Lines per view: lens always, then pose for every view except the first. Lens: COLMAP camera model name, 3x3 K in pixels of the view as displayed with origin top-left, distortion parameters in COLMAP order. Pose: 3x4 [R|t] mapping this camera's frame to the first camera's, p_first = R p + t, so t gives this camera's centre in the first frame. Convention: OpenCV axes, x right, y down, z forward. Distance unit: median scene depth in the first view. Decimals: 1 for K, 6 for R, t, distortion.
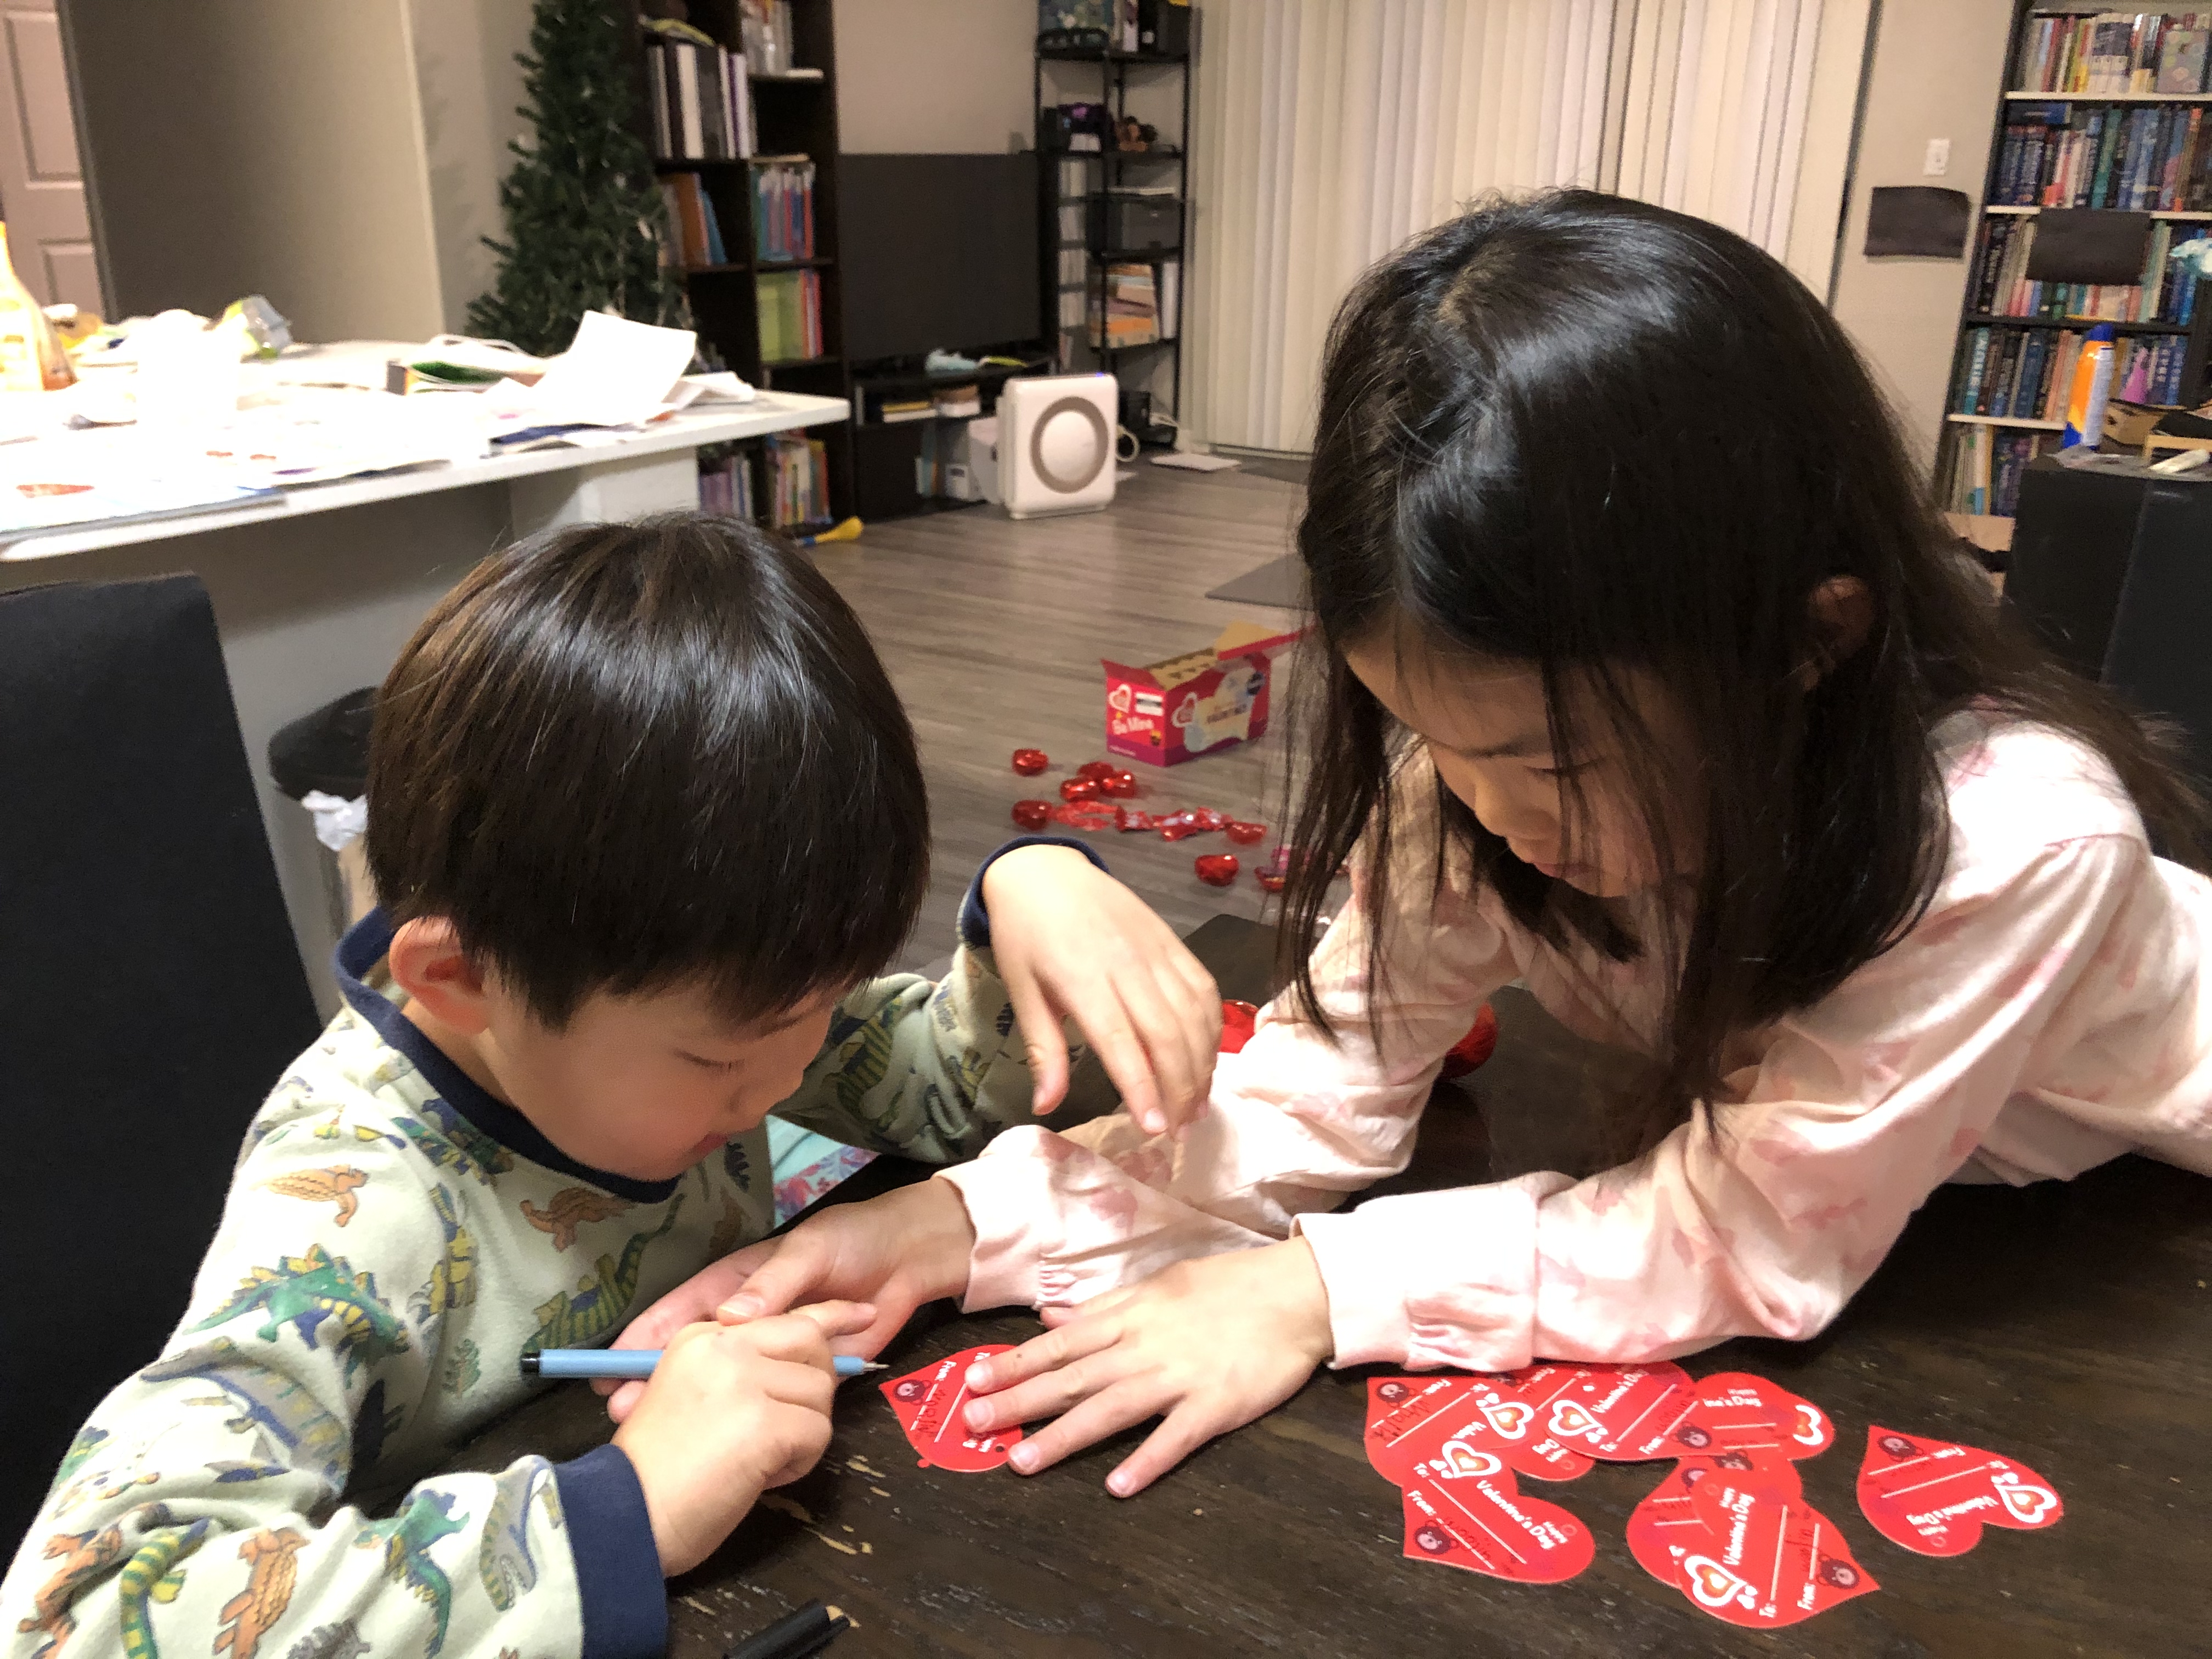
lens RADIAL K [[1788.2, 0, 1106.0], [0, 1788.2, 829.5], [0, 0, 1]] dist [0.000971, -0.006519]
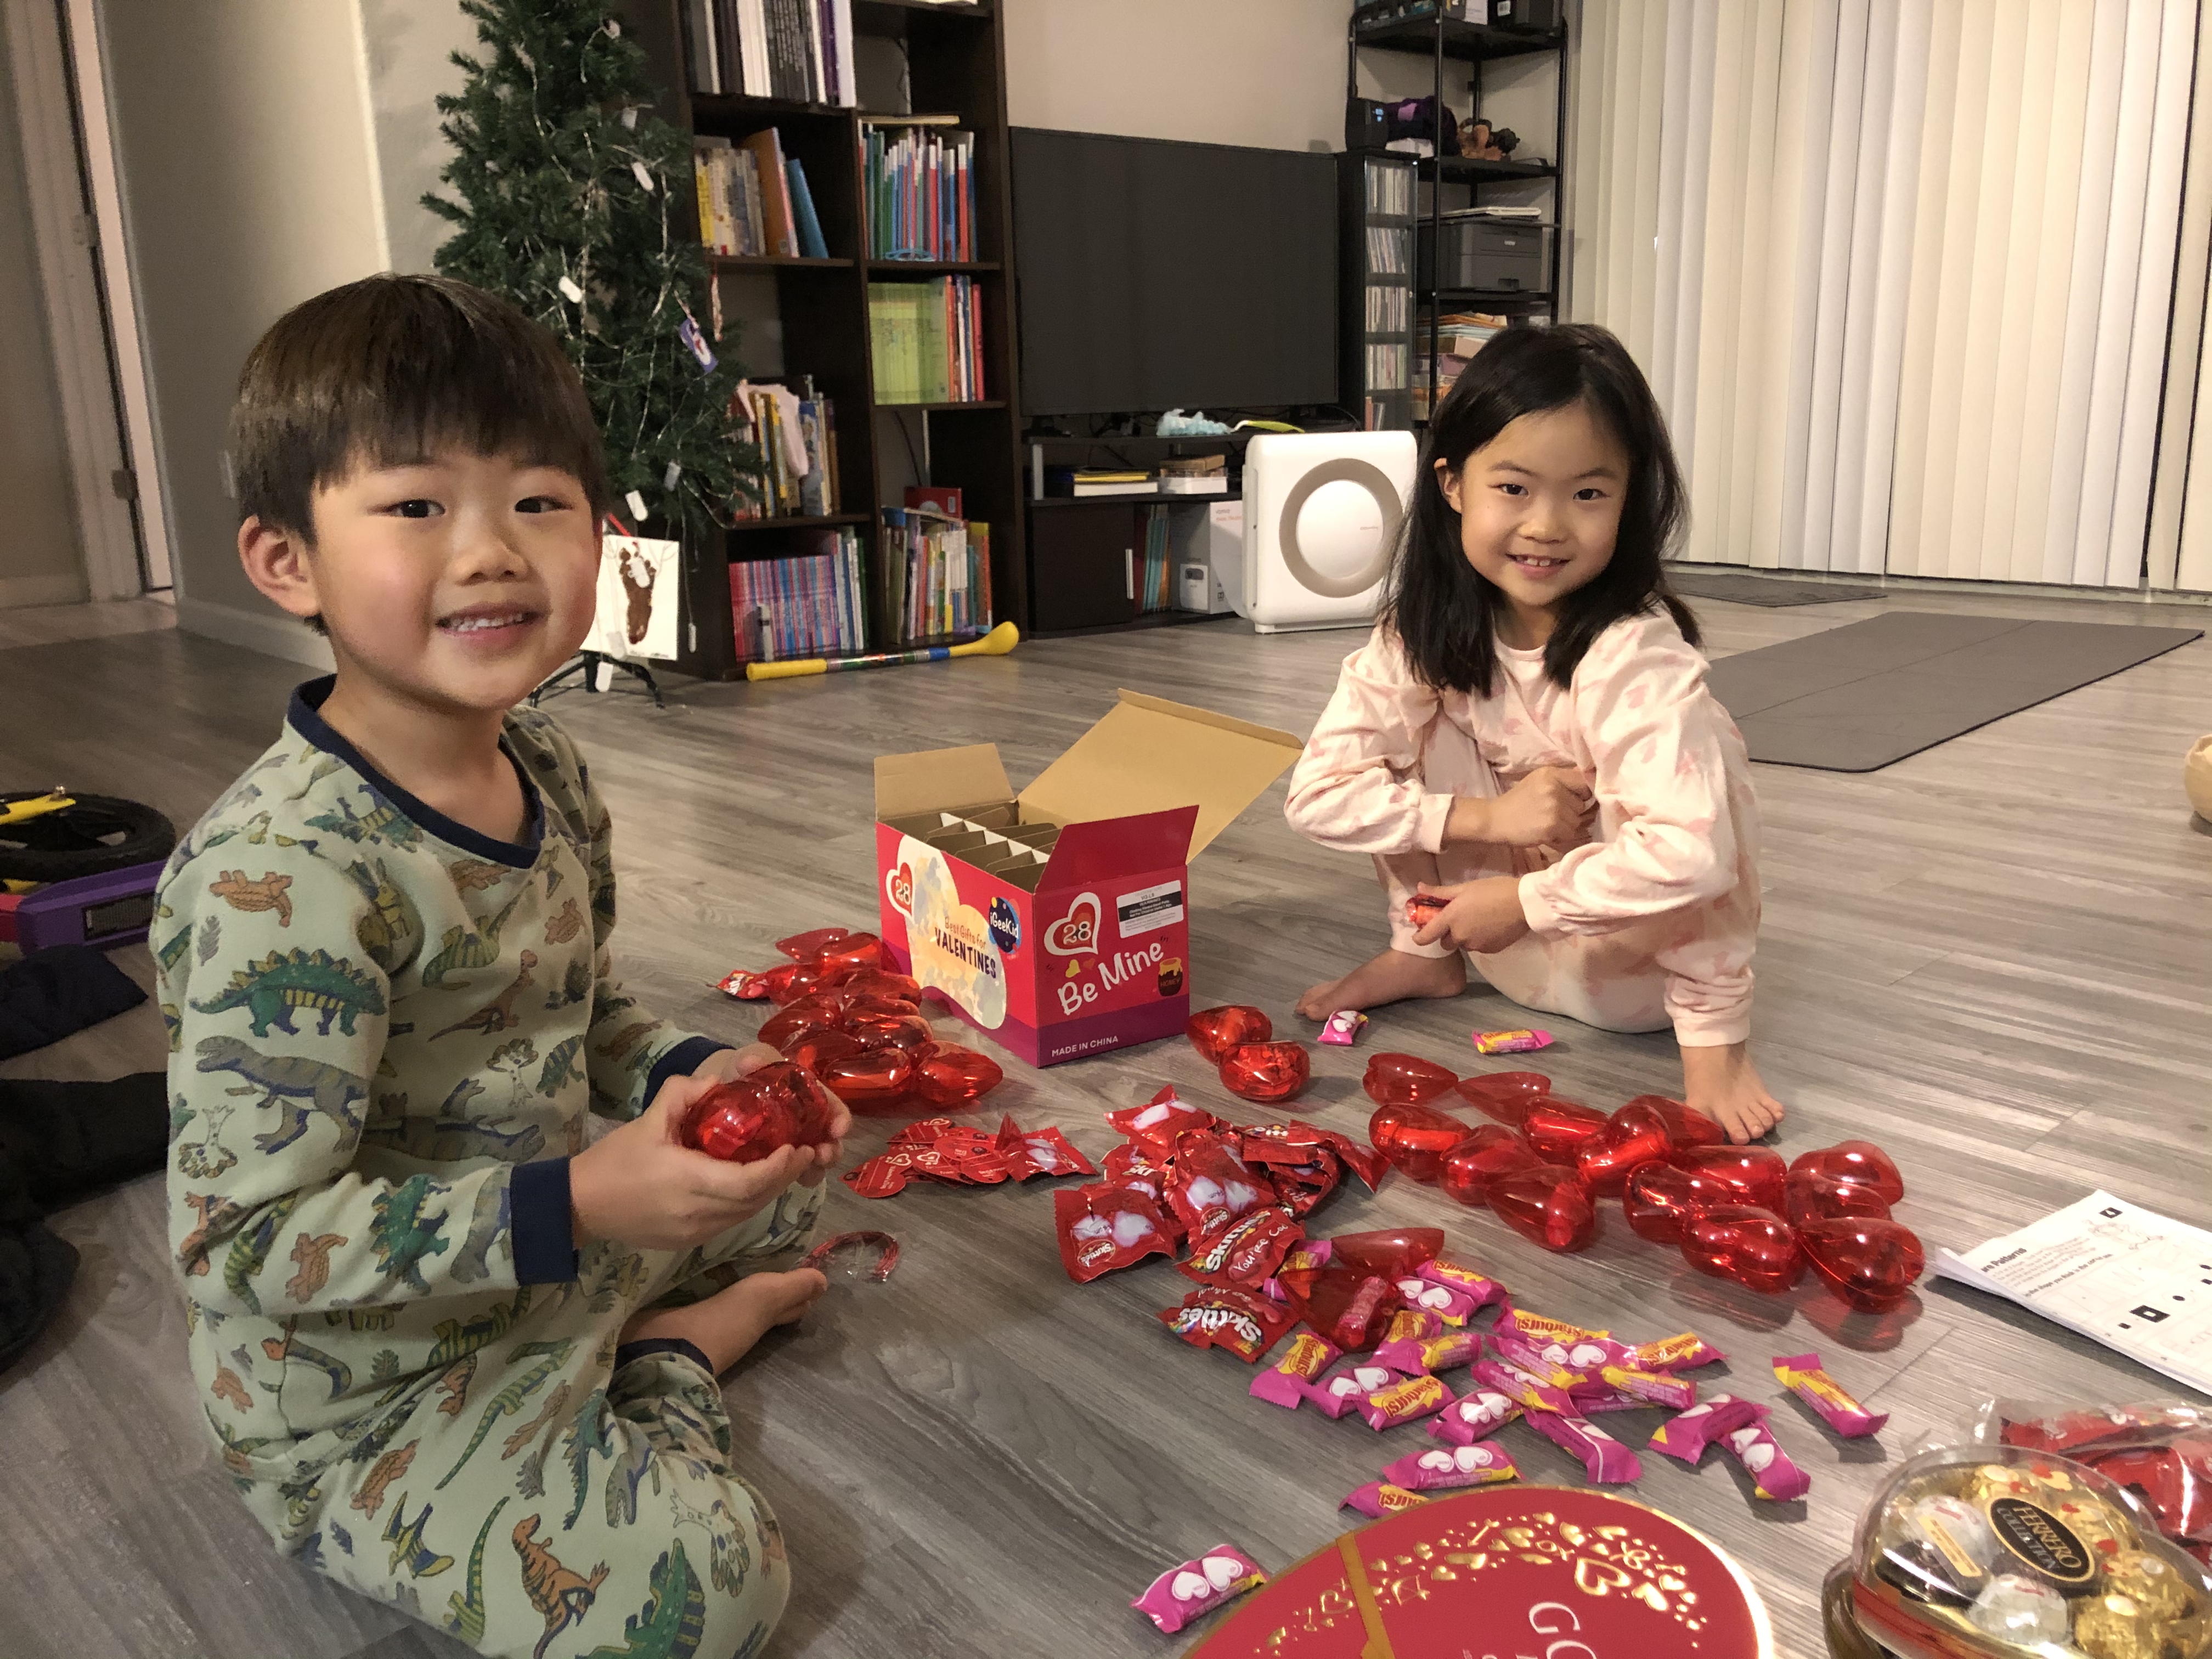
lens RADIAL K [[1788.2, 0, 1106.0], [0, 1788.2, 829.5], [0, 0, 1]] dist [0.000971, -0.006519]
pose [[0.967618, 0.035608, -0.249893, 0.067066], [-0.060770, 0.993743, -0.093708, -0.027520], [0.244993, 0.105859, 0.963728, 0.309383]]
